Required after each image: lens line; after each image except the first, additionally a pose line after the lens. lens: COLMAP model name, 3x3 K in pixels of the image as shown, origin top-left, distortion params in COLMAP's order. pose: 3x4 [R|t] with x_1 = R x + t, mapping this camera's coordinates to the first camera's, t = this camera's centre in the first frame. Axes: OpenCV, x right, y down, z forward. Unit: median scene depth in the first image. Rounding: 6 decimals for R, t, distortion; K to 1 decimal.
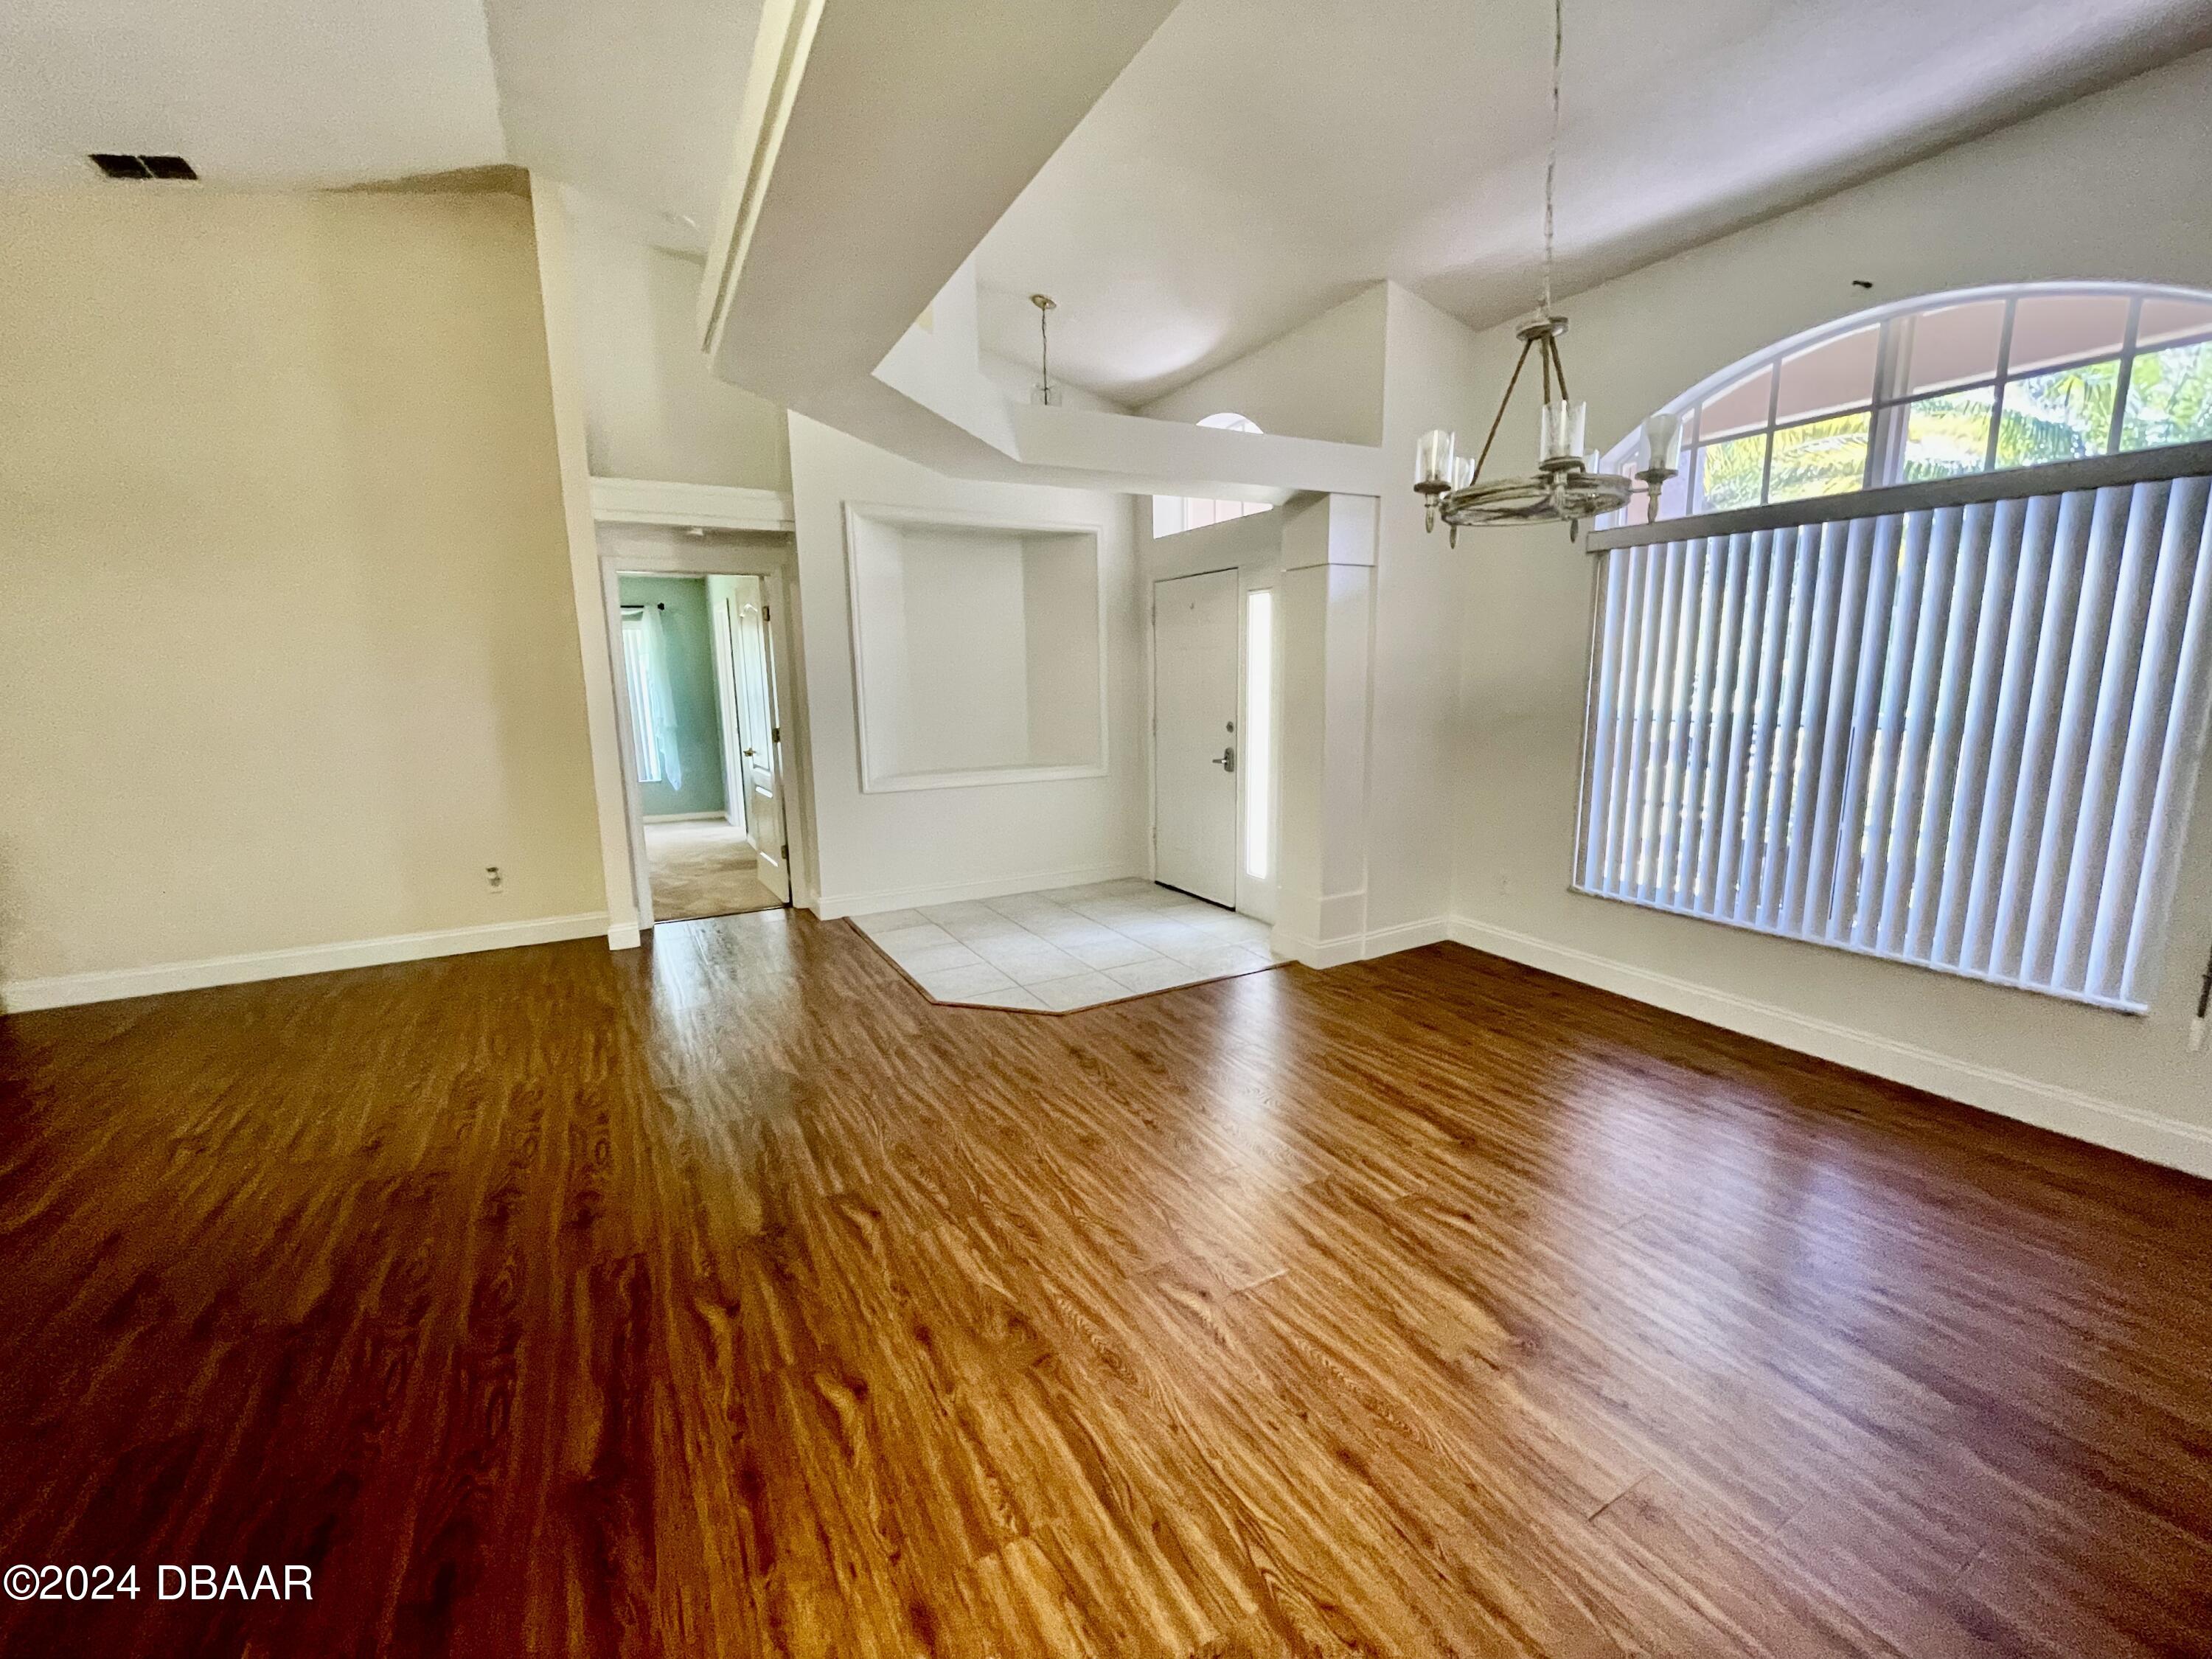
lens RADIAL K [[898.3, 0, 1106.3], [0, 898.3, 823.1], [0, 0, 1]] dist [-0.003294, -0.000420]
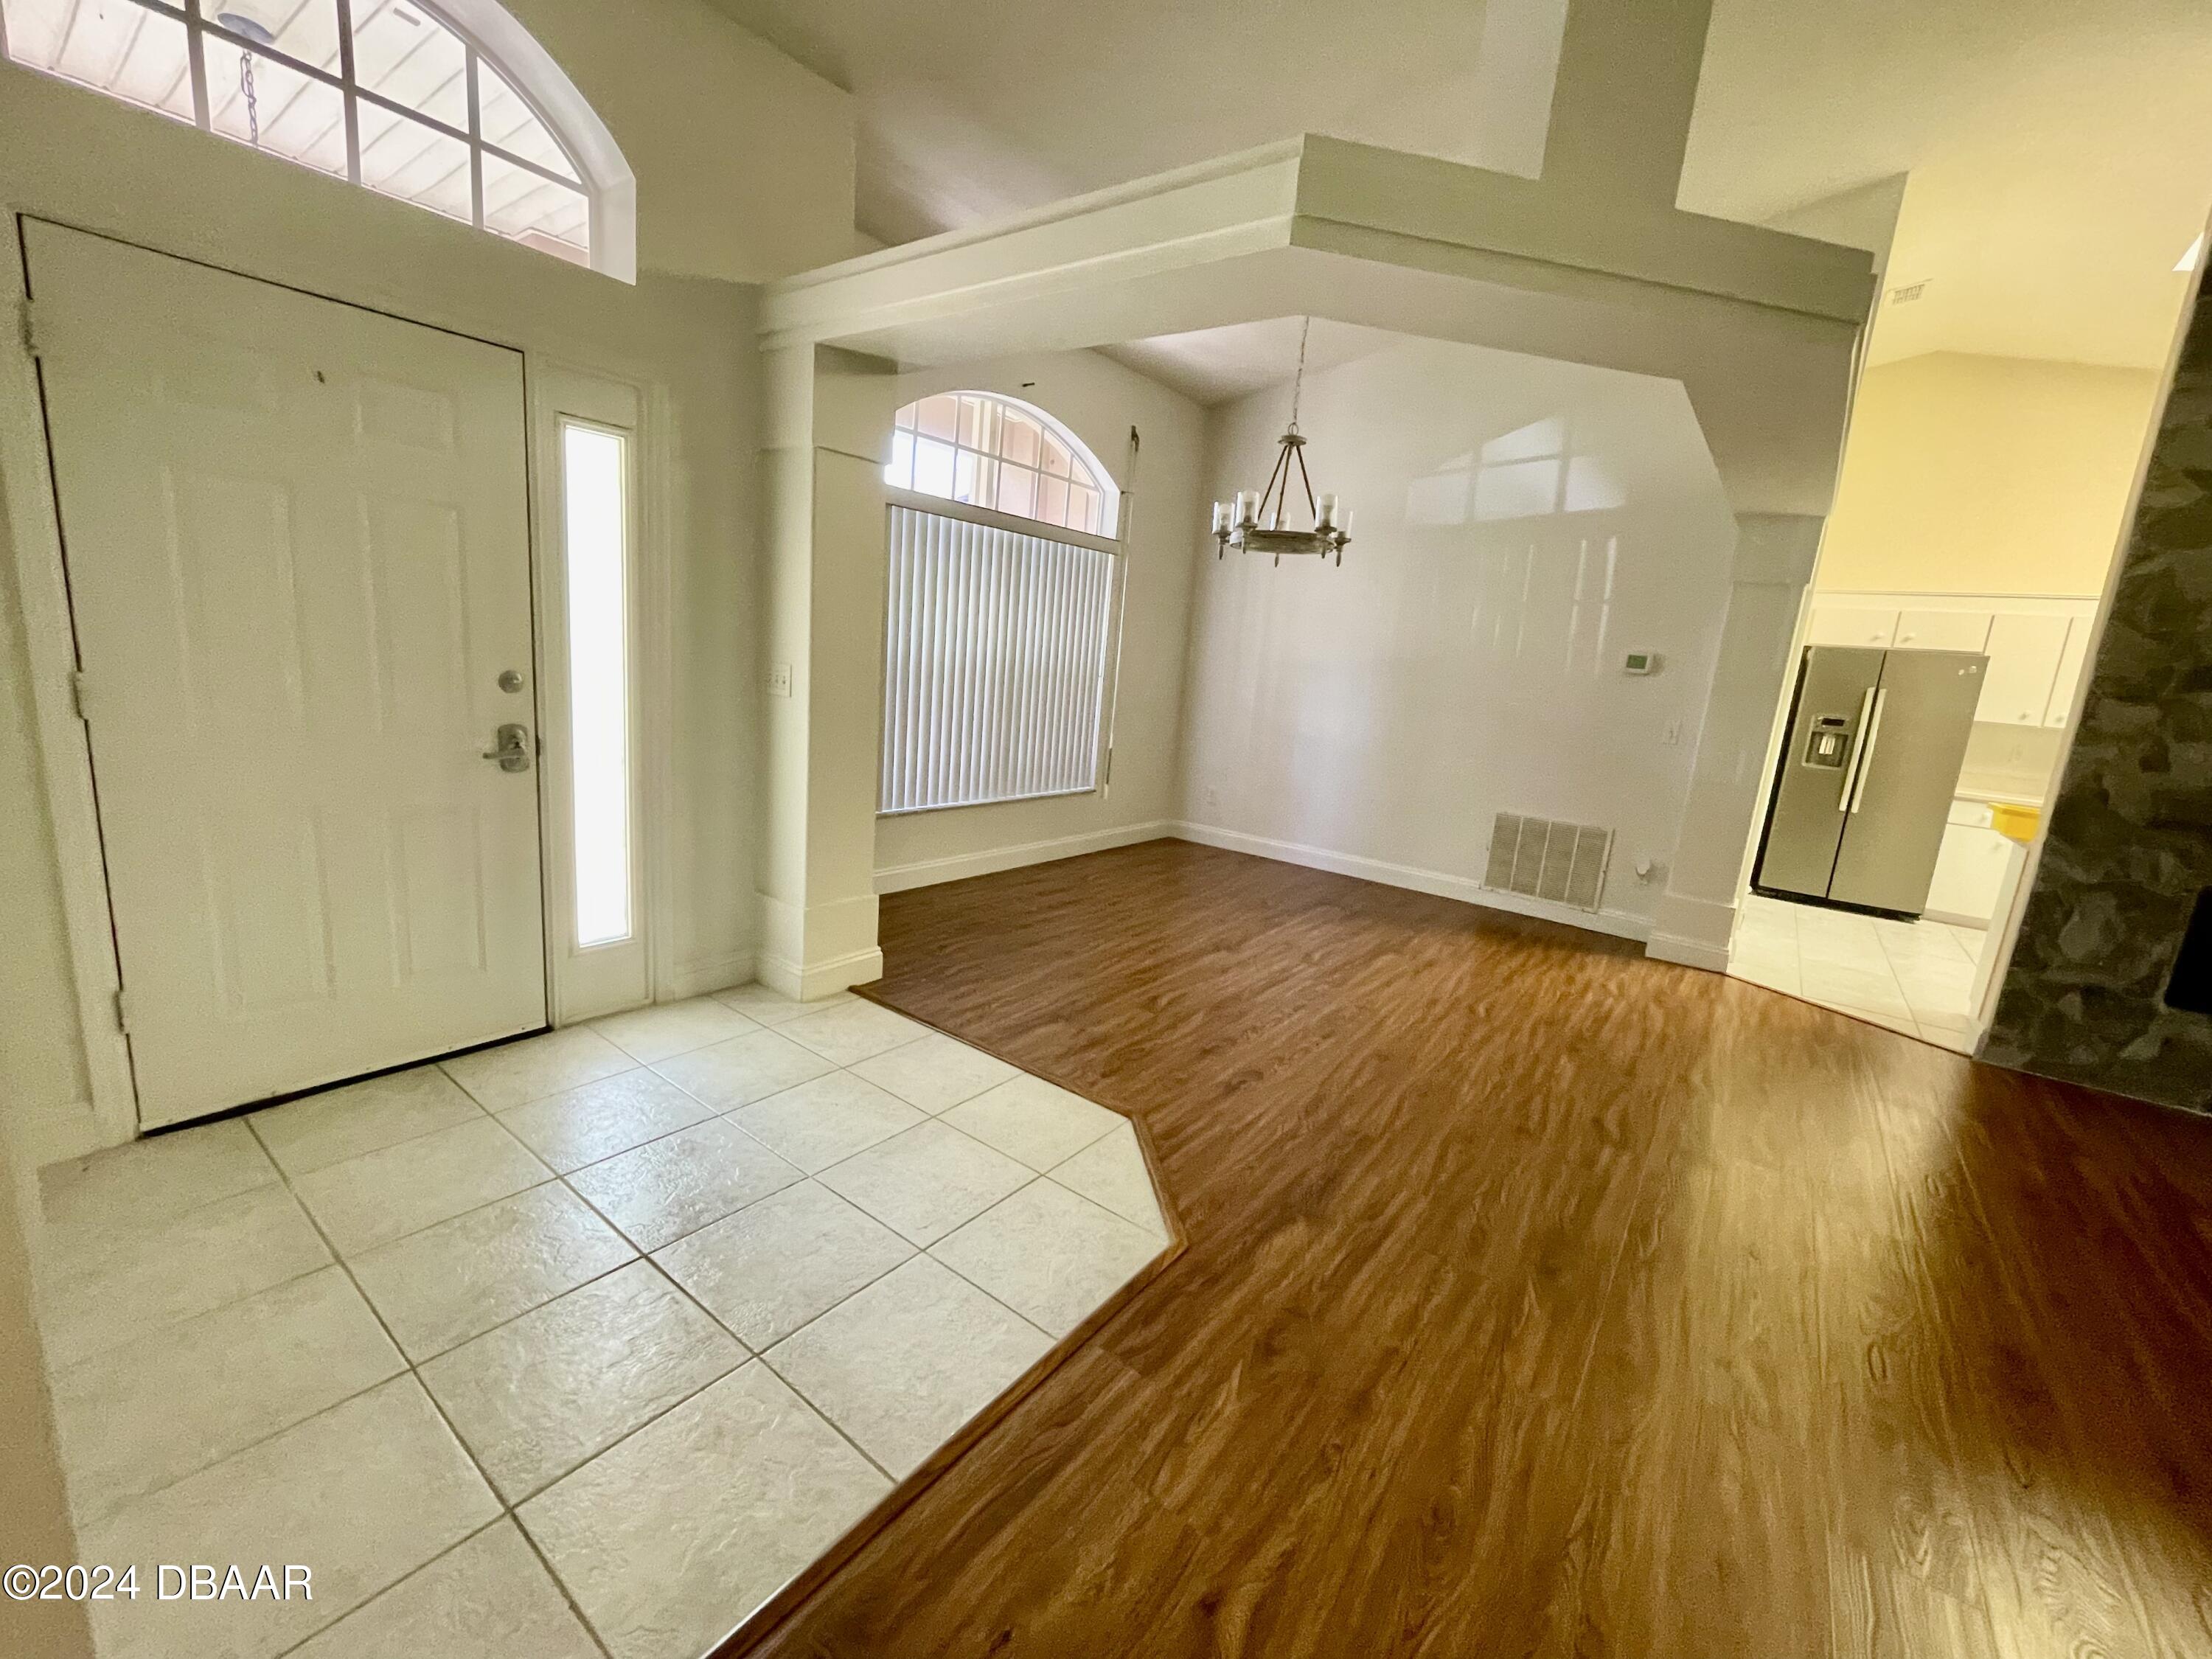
lens RADIAL K [[874.7, 0, 1106.0], [0, 874.7, 829.5], [0, 0, 1]] dist [-0.000578, -0.000104]
pose [[-0.393248, -0.200858, 0.897225, -0.730949], [0.074648, 0.965650, 0.248894, -0.206738], [-0.916397, 0.164853, -0.364746, 1.486265]]
